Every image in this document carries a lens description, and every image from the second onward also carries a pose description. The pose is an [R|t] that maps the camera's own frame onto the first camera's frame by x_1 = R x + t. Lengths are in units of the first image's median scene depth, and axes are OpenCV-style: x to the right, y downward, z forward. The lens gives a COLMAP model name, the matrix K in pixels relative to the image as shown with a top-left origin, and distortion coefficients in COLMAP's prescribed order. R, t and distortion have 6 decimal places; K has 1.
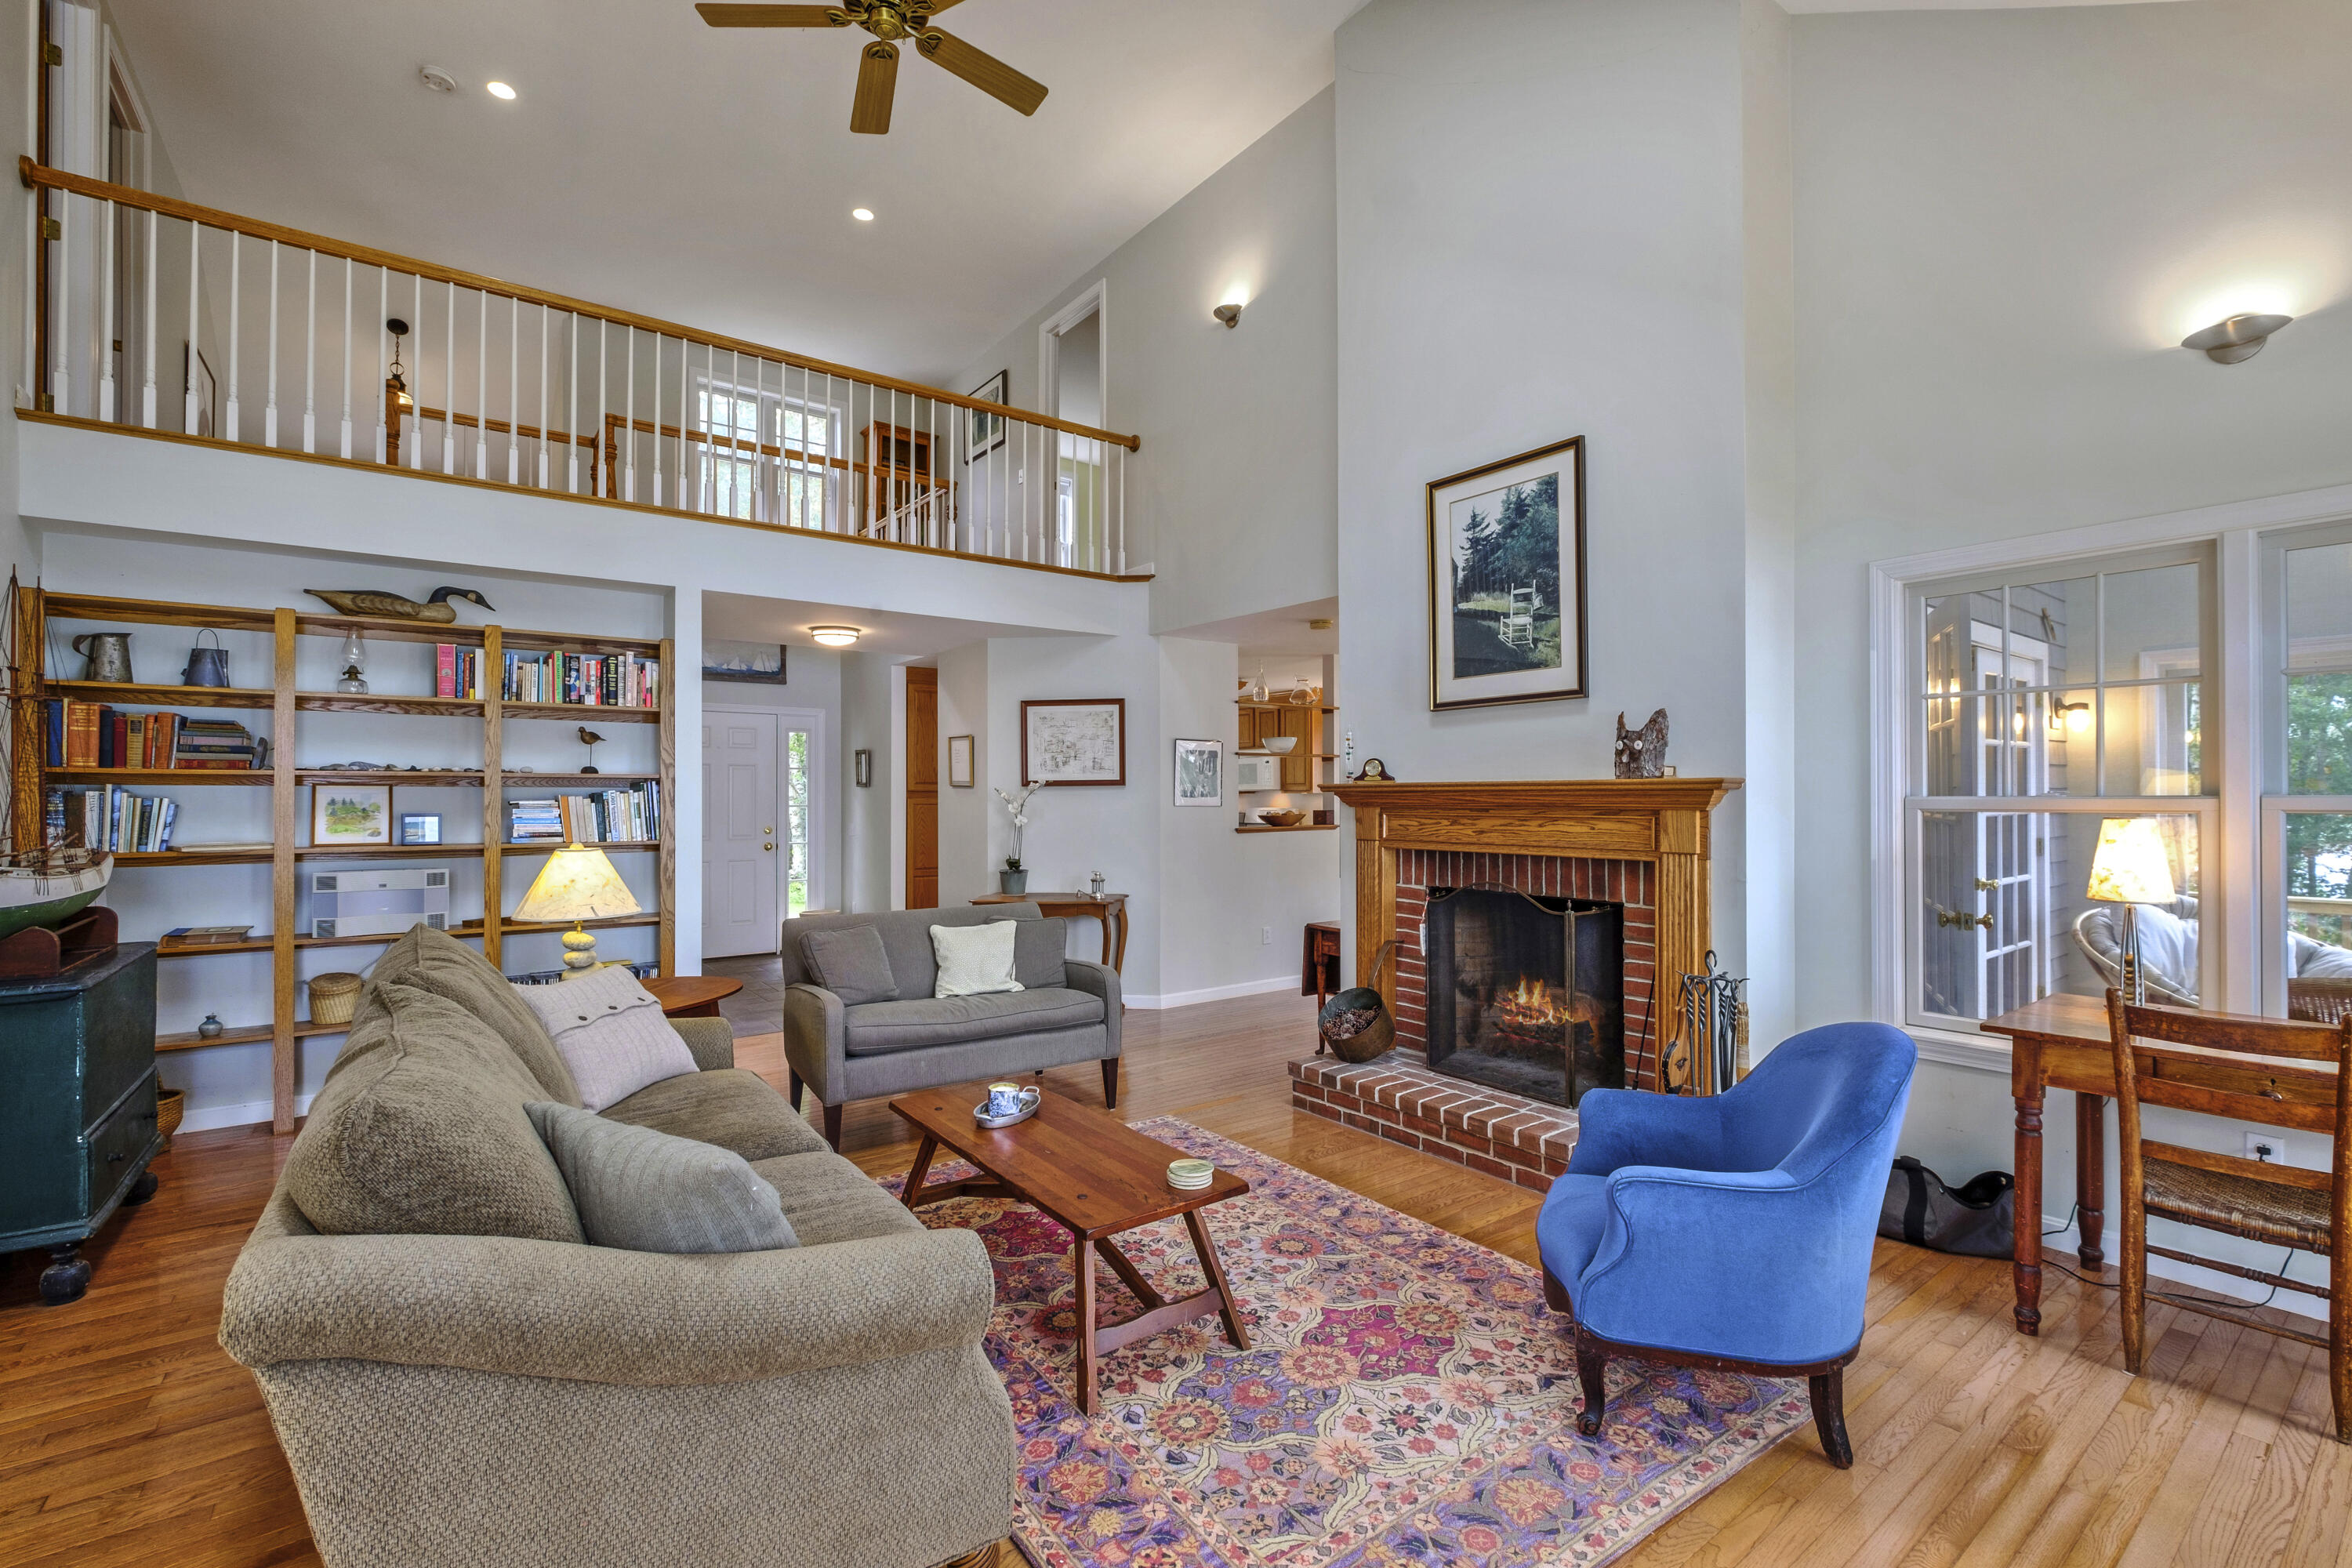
lens RADIAL K [[1024.4, 0, 1195.1], [0, 1024.4, 794.9], [0, 0, 1]] dist [-0.006747, -0.000801]
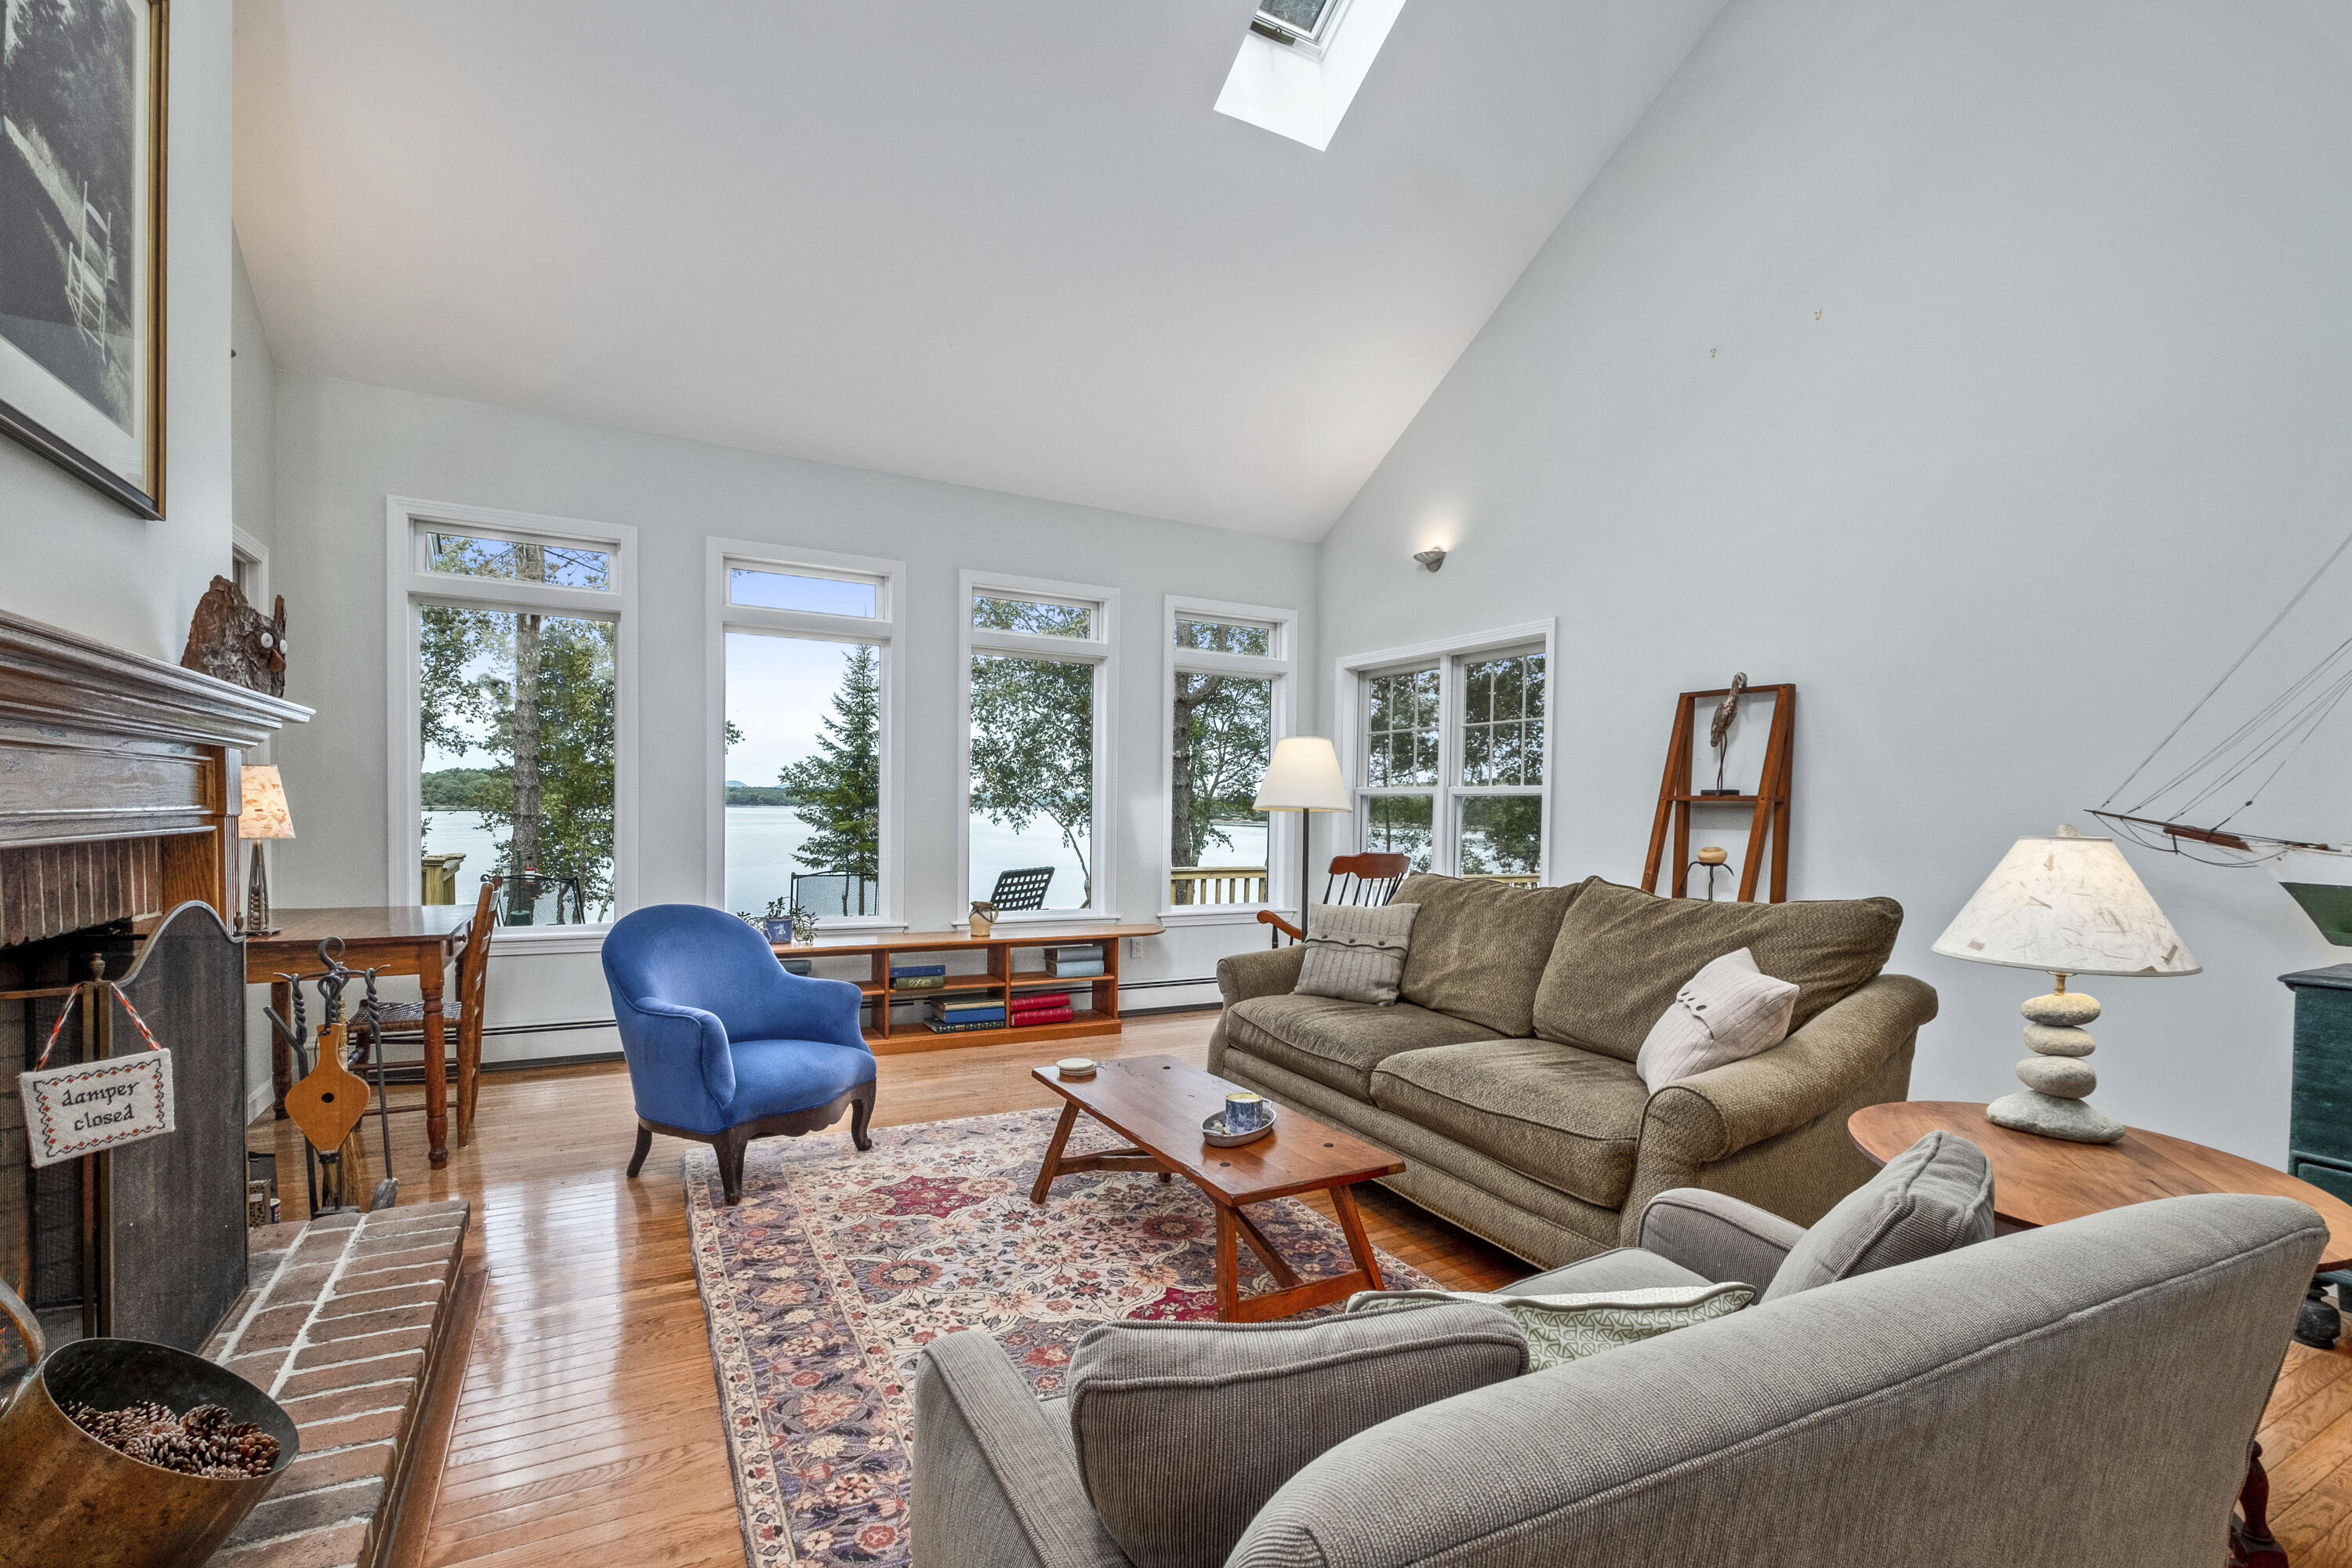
lens RADIAL K [[1069.3, 0, 1190.6], [0, 1069.3, 775.2], [0, 0, 1]] dist [0.001216, -0.000411]
pose [[-0.988640, -0.010654, 0.149927, -0.185644], [-0.015771, 0.999331, -0.032984, 0.035755], [-0.149475, -0.034974, -0.988147, 1.283150]]
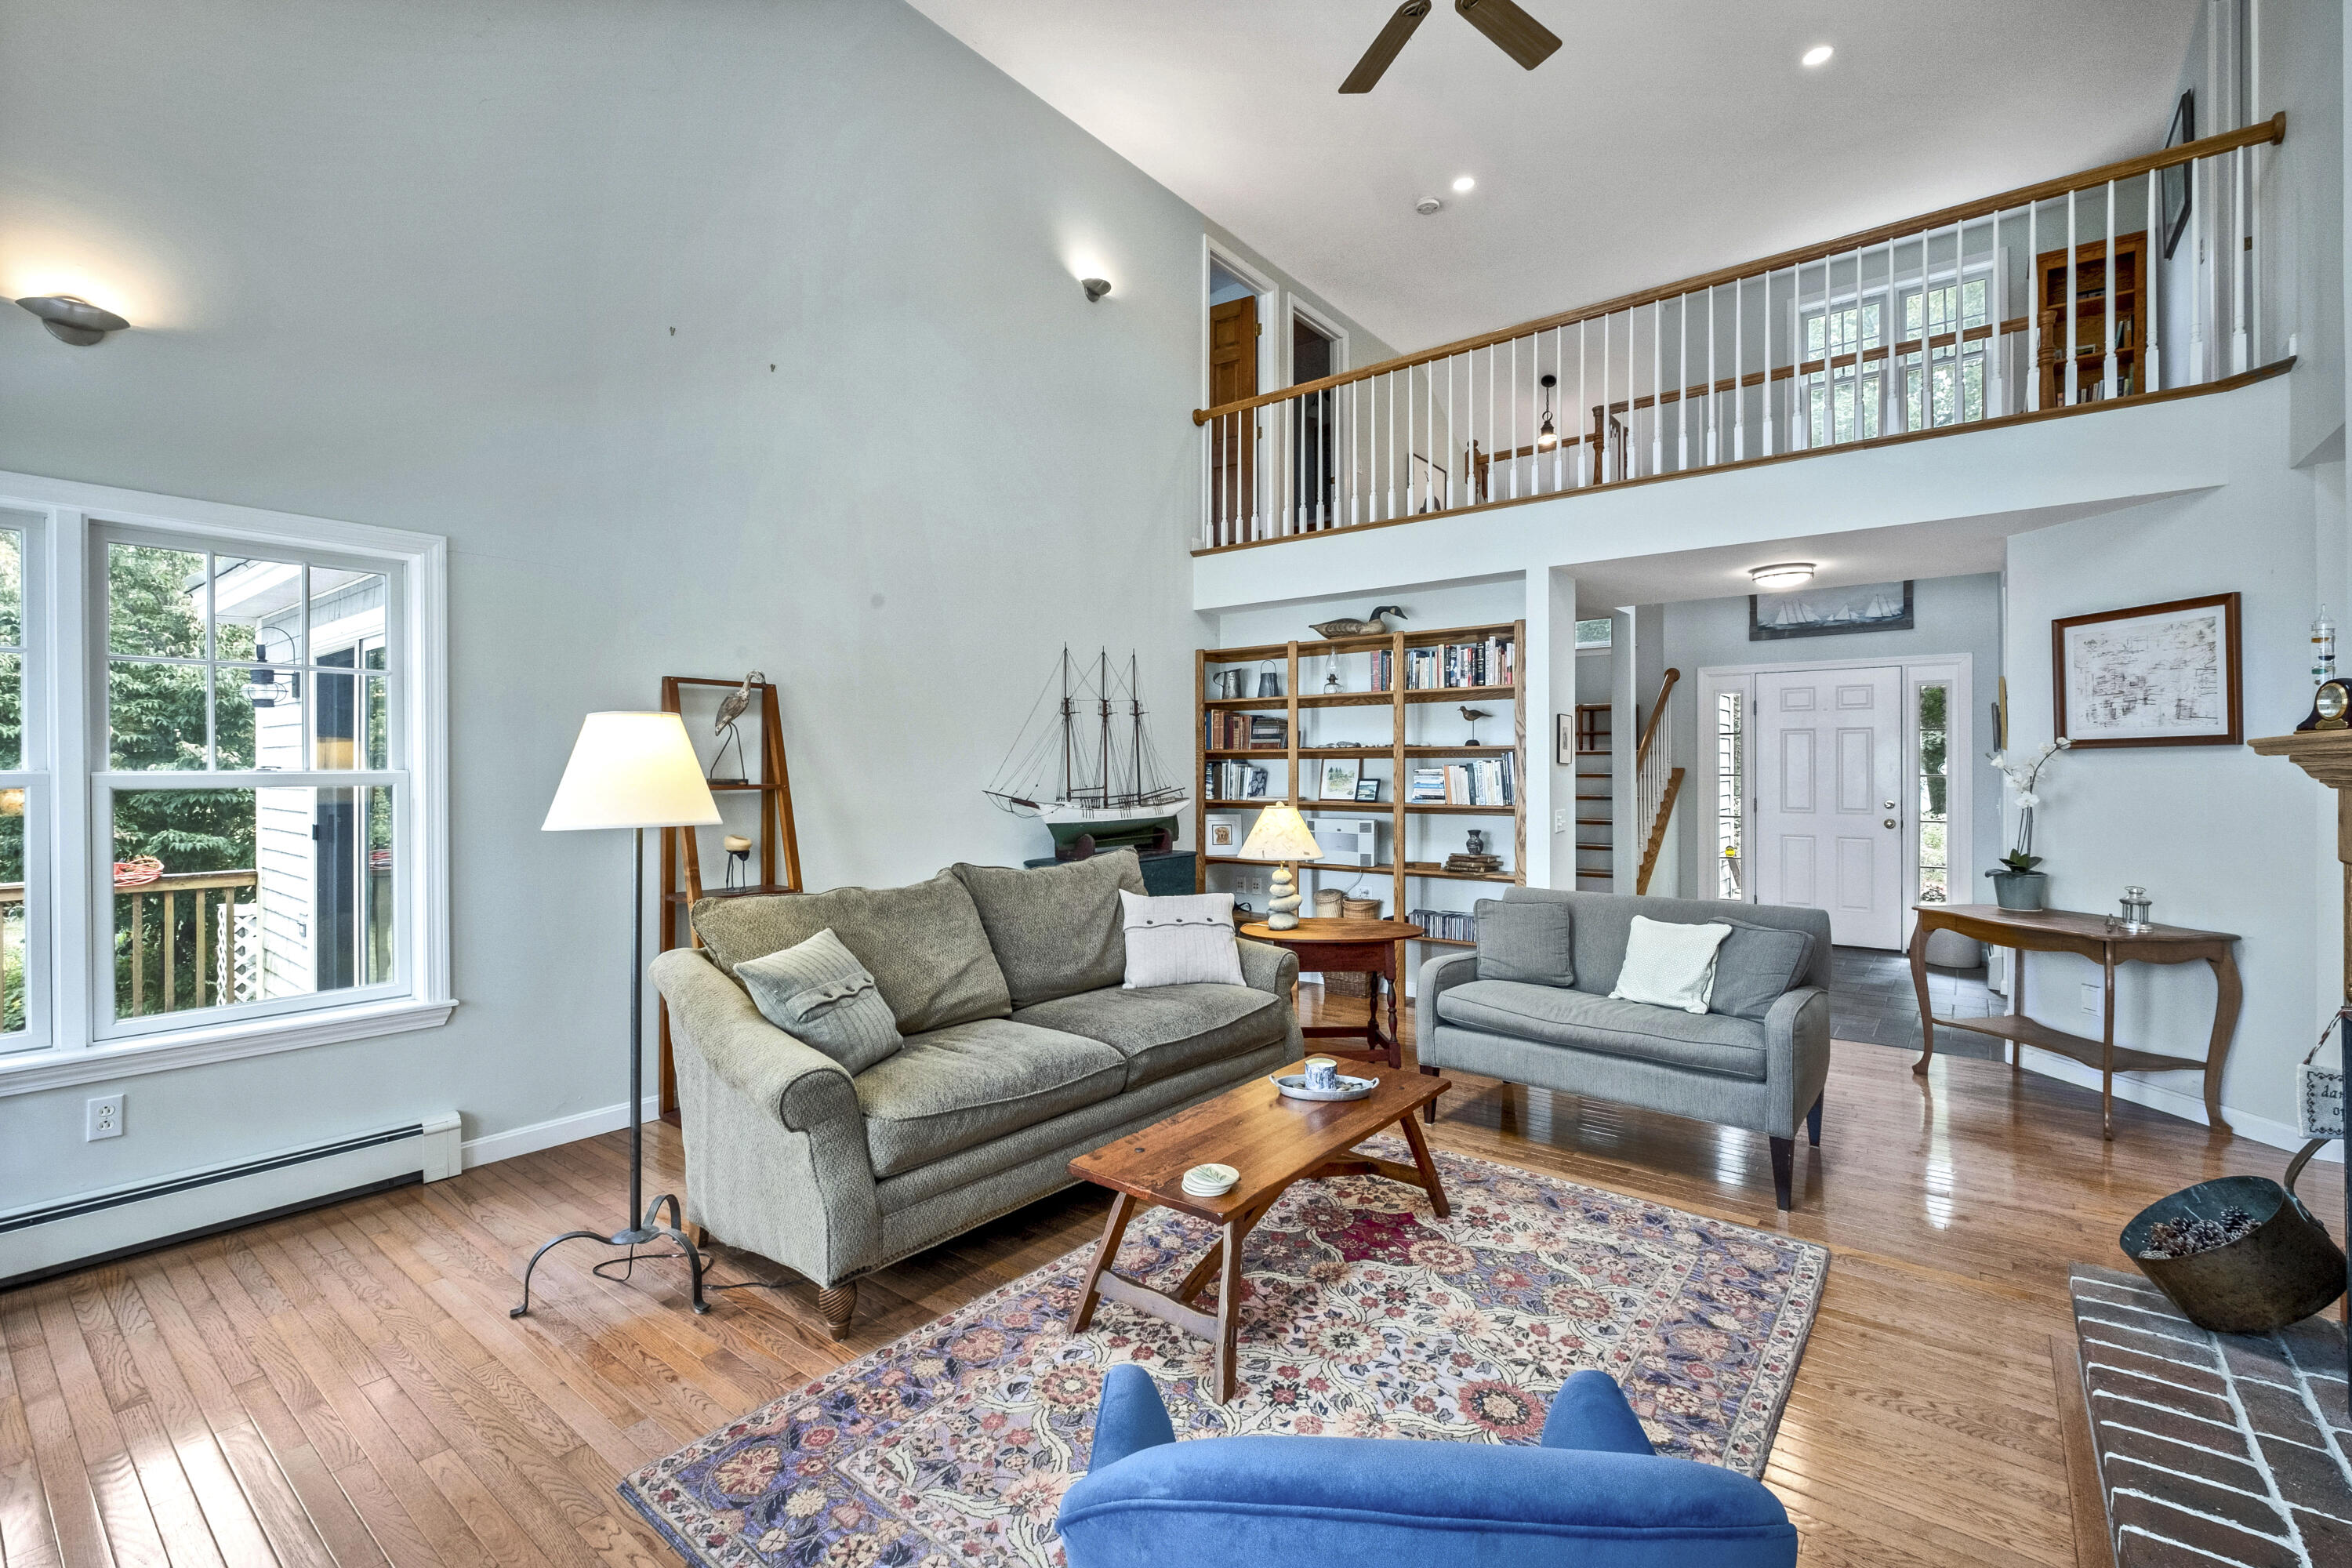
lens RADIAL K [[1024.4, 0, 1168.1], [0, 1024.4, 772.9], [0, 0, 1]] dist [-0.006747, -0.000801]
pose [[0.244825, 0.006689, -0.969544, 0.495020], [0.004920, 0.999955, 0.008141, -0.001502], [0.969555, -0.006763, 0.244781, 0.420673]]
